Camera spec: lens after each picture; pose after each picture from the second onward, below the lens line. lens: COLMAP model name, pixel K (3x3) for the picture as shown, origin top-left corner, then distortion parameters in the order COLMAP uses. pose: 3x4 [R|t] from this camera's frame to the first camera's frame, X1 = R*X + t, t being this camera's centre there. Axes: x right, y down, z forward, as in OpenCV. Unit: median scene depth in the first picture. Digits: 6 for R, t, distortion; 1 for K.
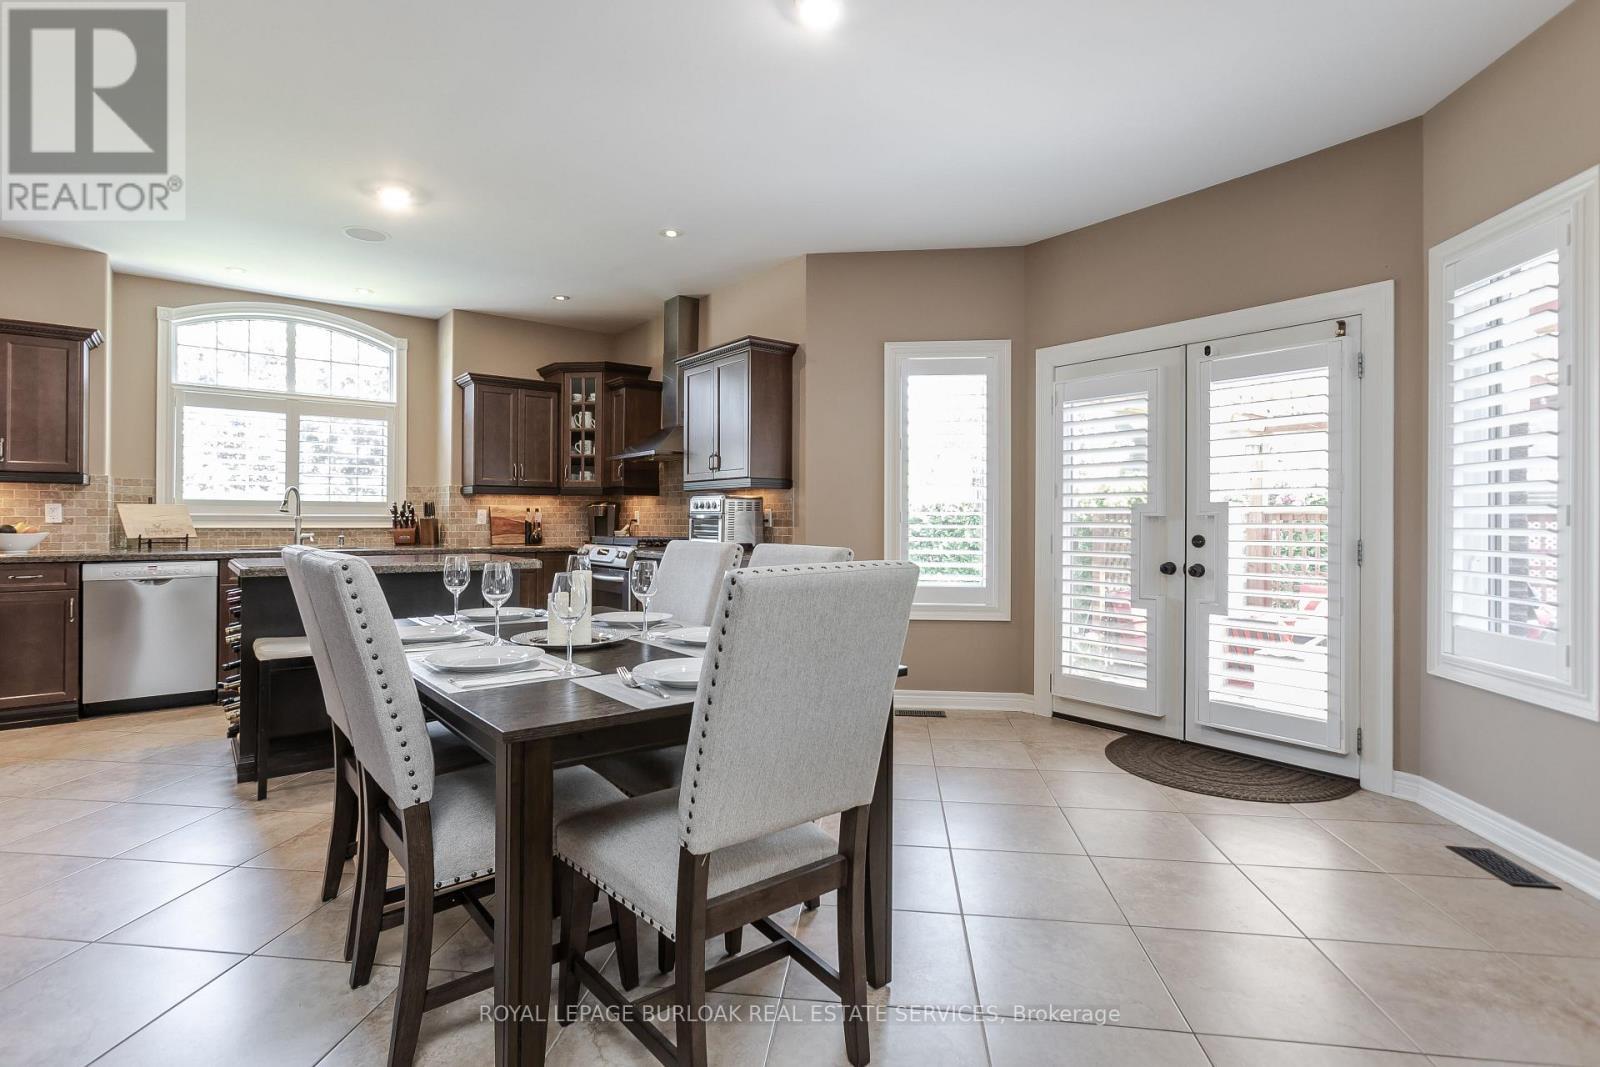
lens RADIAL K [[717.7, 0, 797.8], [0, 717.7, 521.5], [0, 0, 1]] dist [-0.002851, 0.005232]
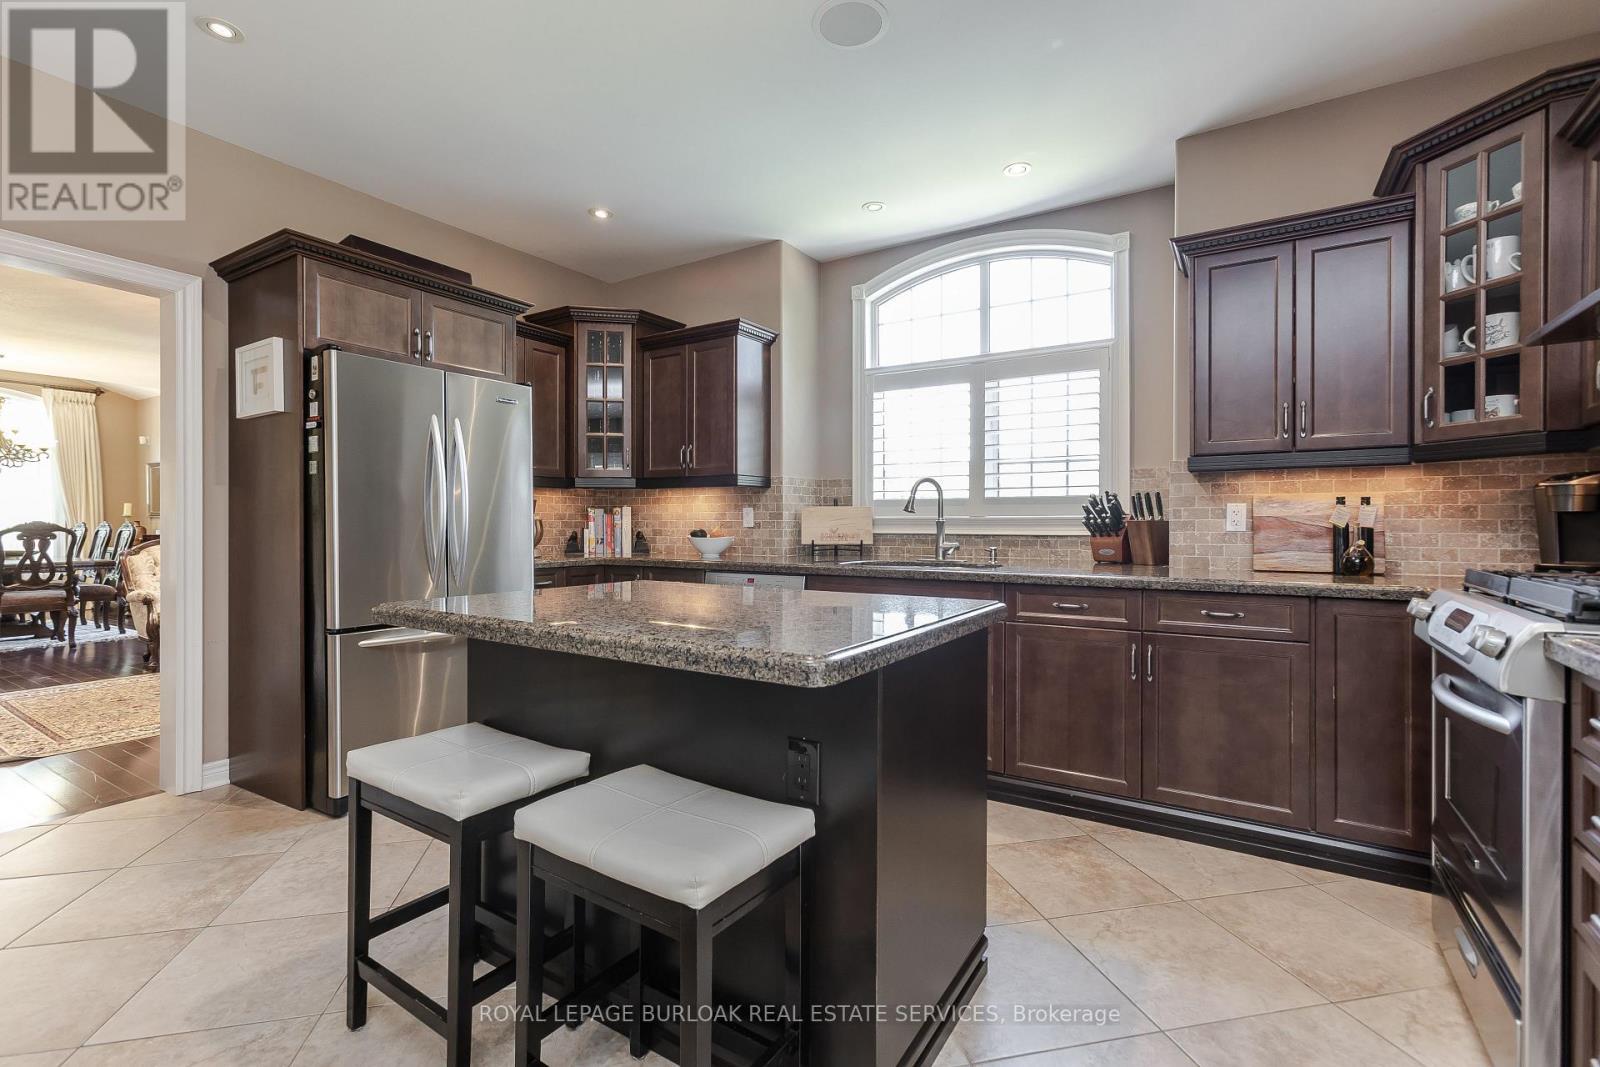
lens RADIAL K [[717.7, 0, 798.5], [0, 717.7, 525.4], [0, 0, 1]] dist [-0.002851, 0.005232]
pose [[0.316768, -0.001874, -0.948501, -0.052592], [-0.000743, 0.999997, -0.002224, 0.001236], [0.948503, 0.001409, 0.316766, 0.564393]]
